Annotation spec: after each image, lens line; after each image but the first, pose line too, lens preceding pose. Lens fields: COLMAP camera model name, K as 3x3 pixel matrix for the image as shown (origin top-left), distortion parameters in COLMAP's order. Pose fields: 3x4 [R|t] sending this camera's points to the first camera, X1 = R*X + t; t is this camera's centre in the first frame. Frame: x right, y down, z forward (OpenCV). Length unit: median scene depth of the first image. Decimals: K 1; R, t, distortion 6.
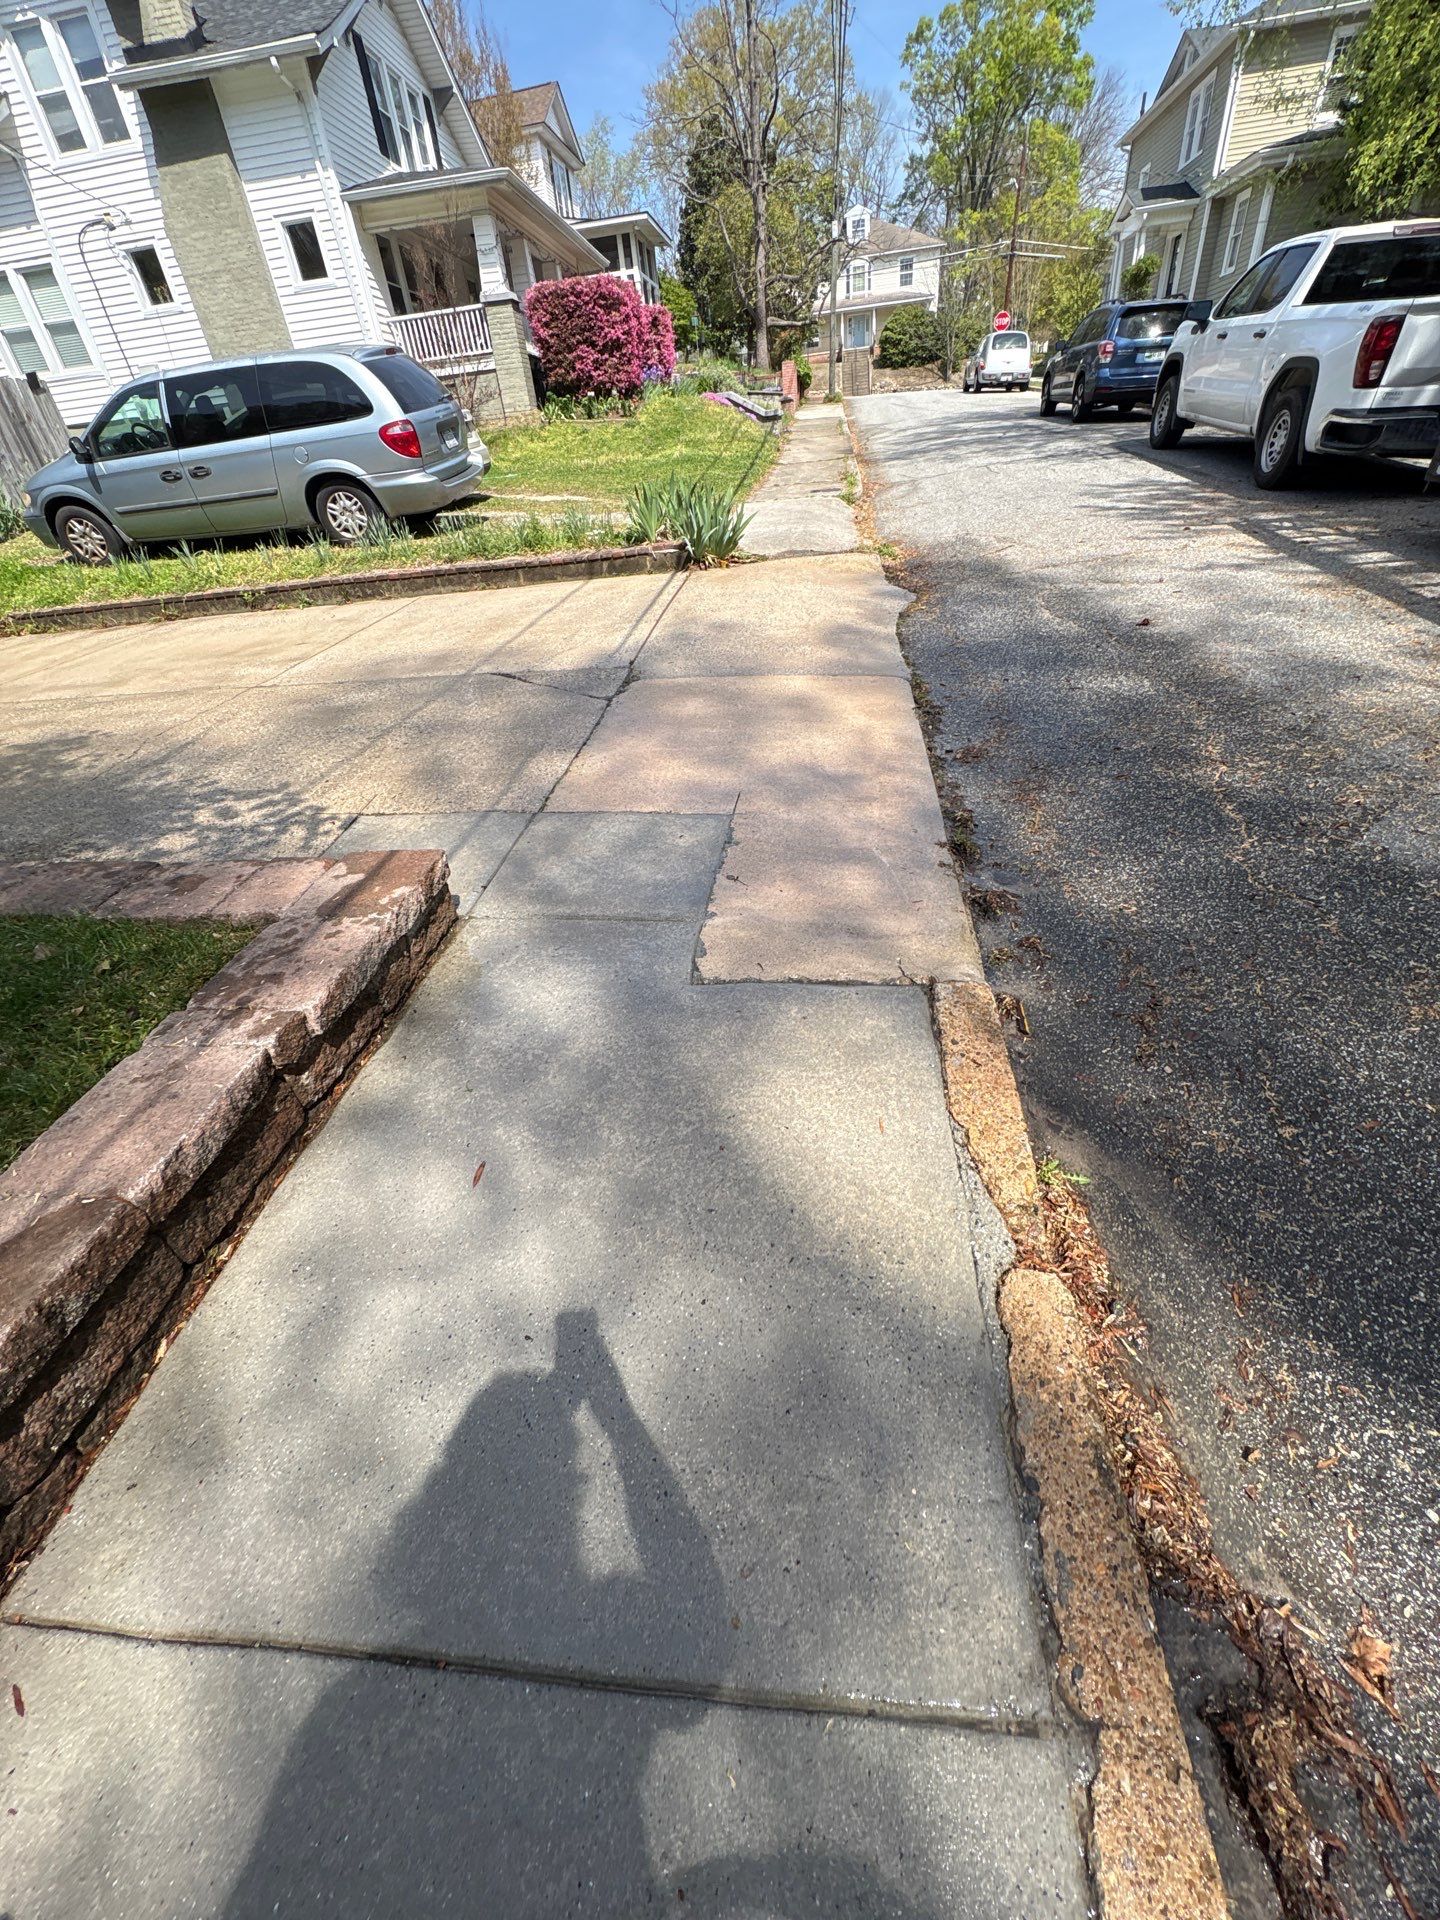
lens RADIAL K [[770.4, 0, 718.5], [0, 770.4, 959.2], [0, 0, 1]] dist [0.002957, -0.000224]
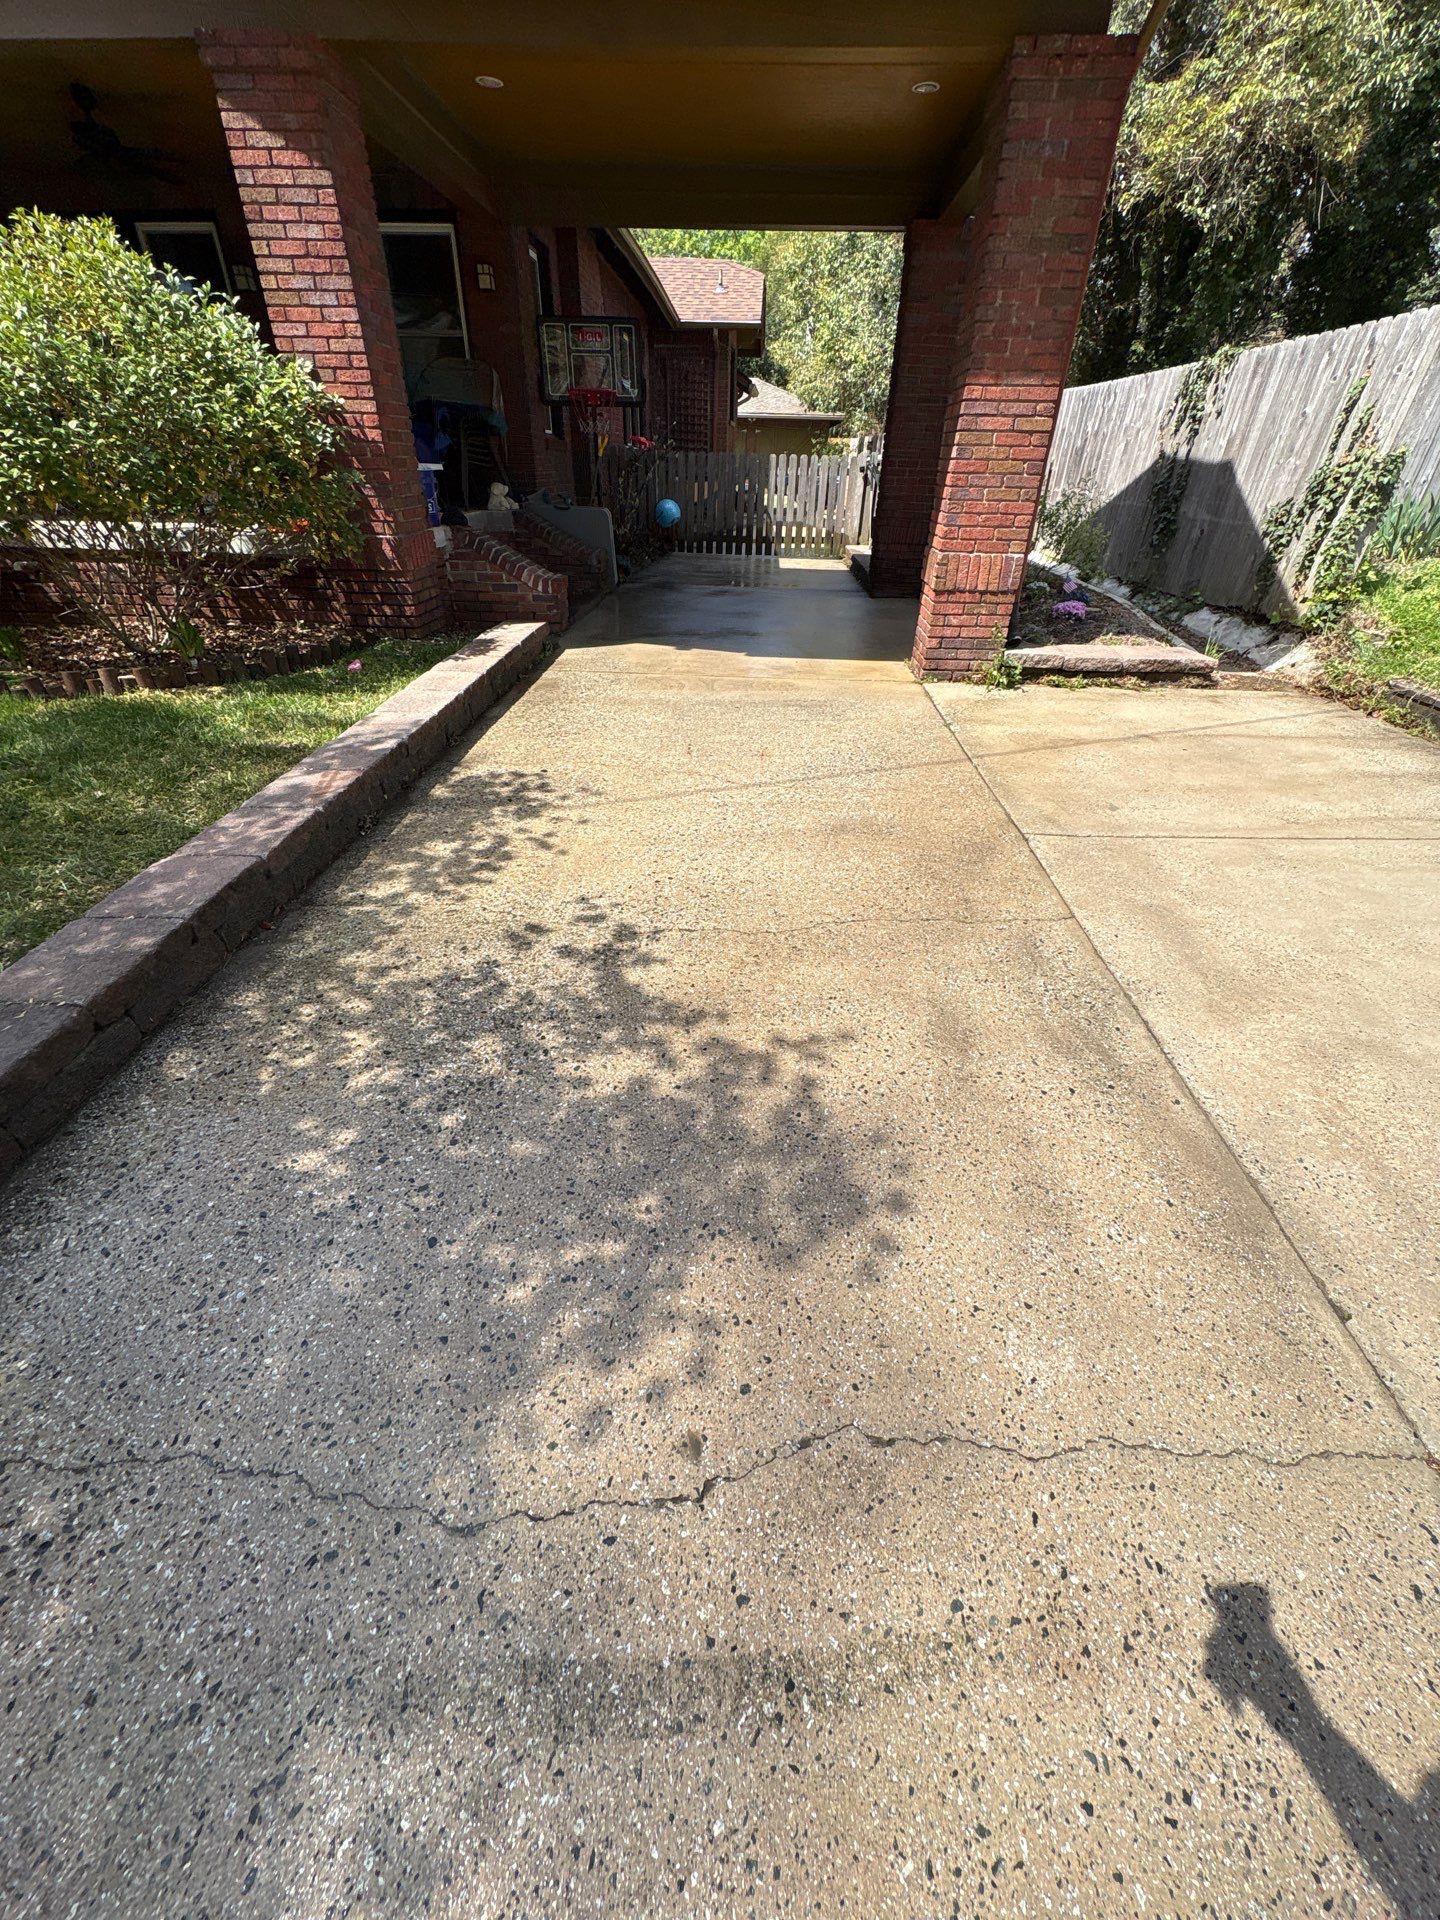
lens RADIAL K [[770.4, 0, 715.0], [0, 770.4, 961.6], [0, 0, 1]] dist [0.002957, -0.000224]
pose [[0.059803, 0.627077, -0.776658, -0.255169], [-0.580205, 0.654958, 0.484140, -0.217205], [0.812272, 0.421668, 0.403002, 0.313620]]
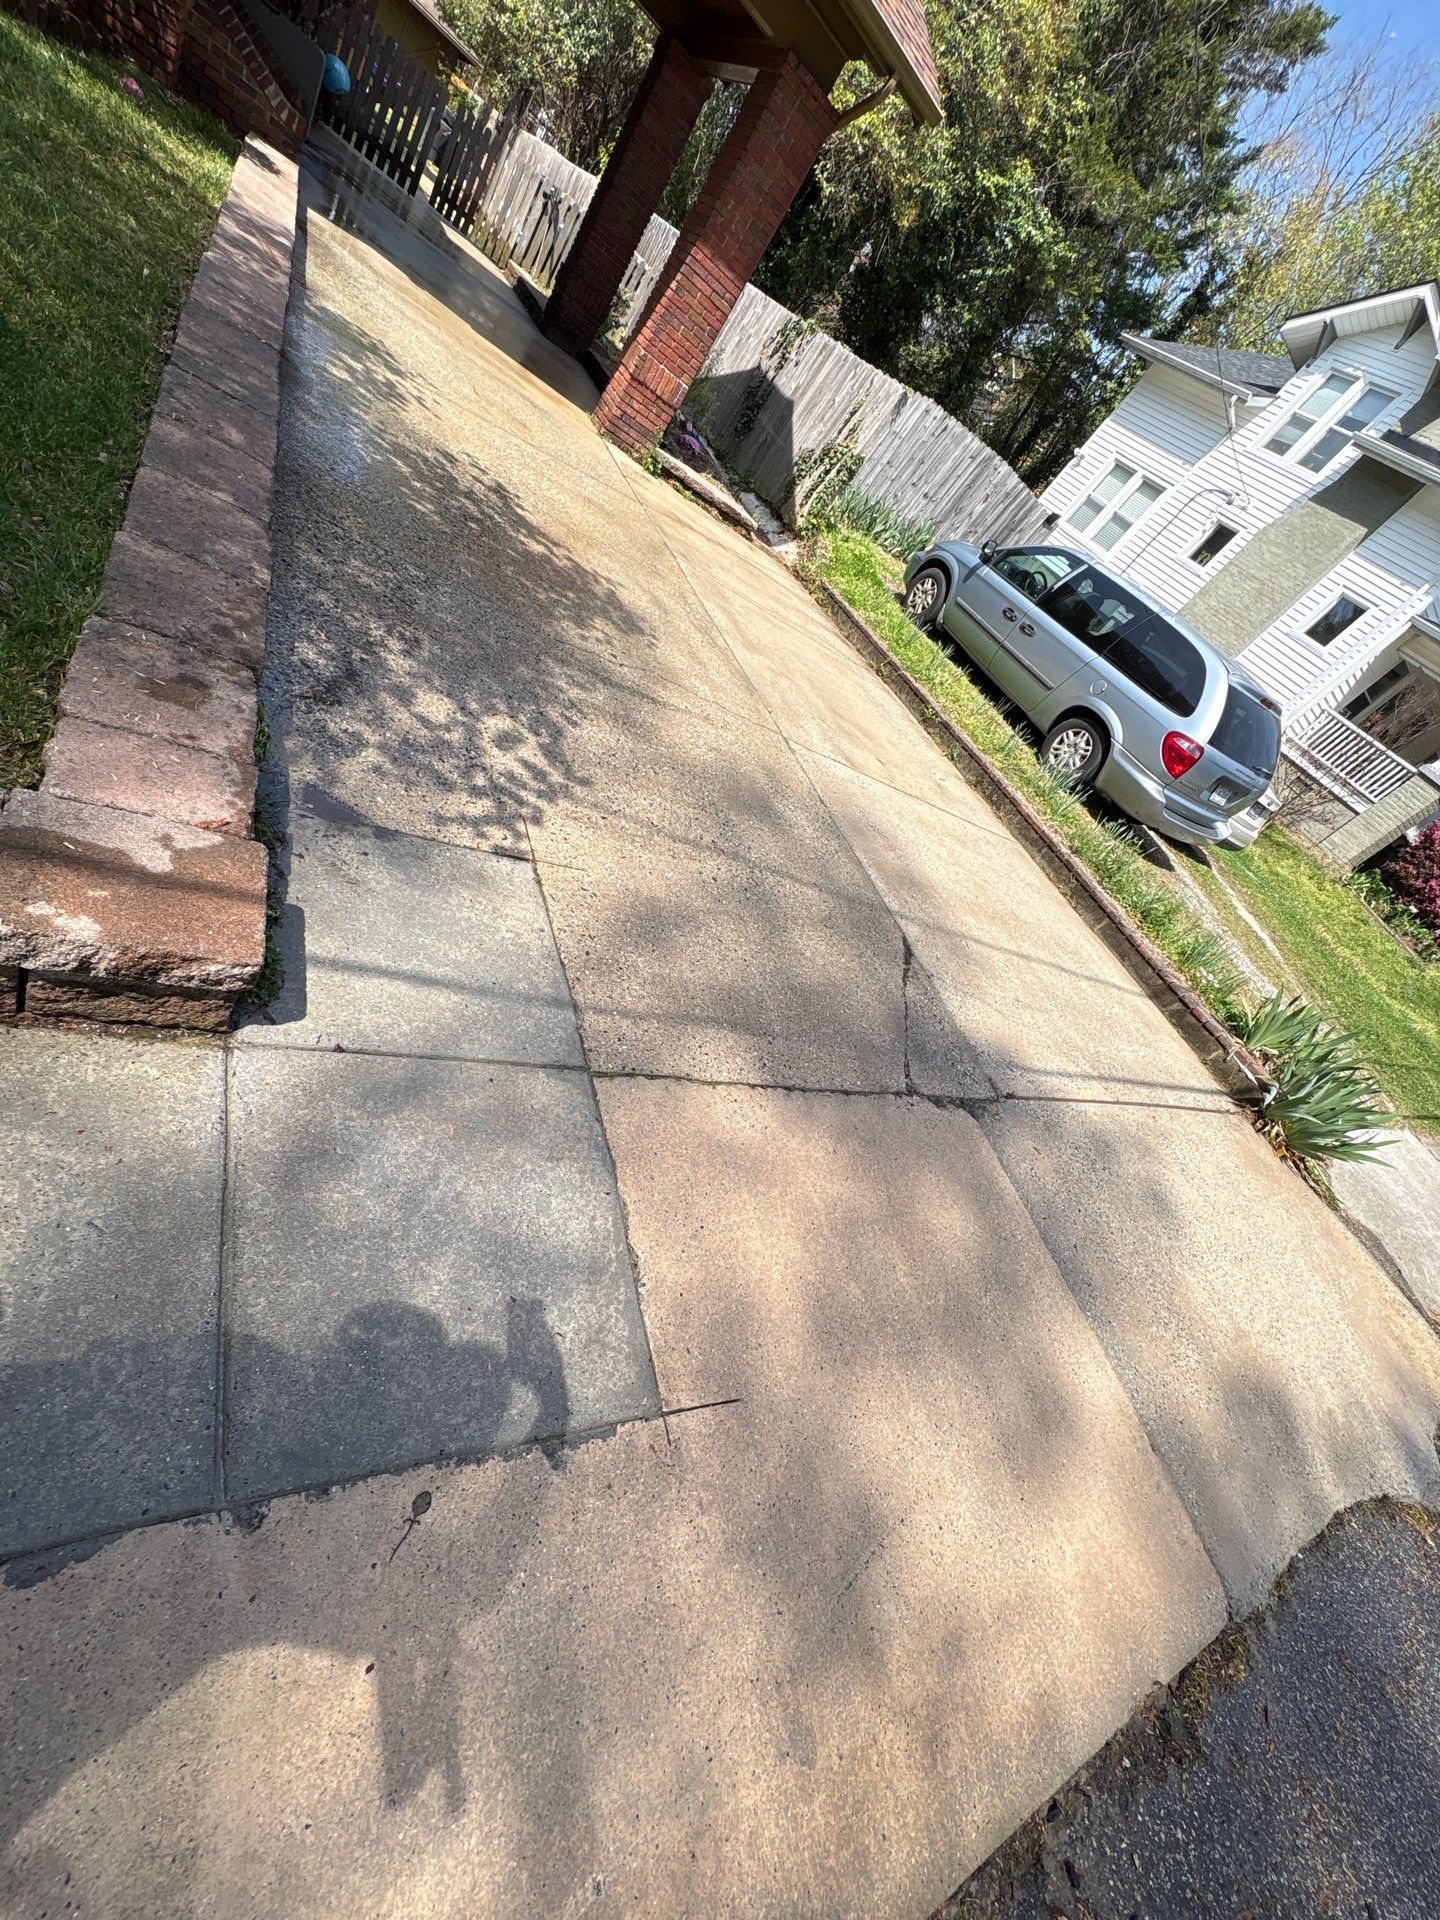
lens RADIAL K [[770.4, 0, 718.0], [0, 770.4, 959.1], [0, 0, 1]] dist [0.002957, -0.000224]
pose [[0.342554, 0.821437, -0.455959, 0.004785], [-0.907468, 0.414941, 0.065776, -0.112718], [0.243227, 0.391236, 0.887567, 0.130238]]
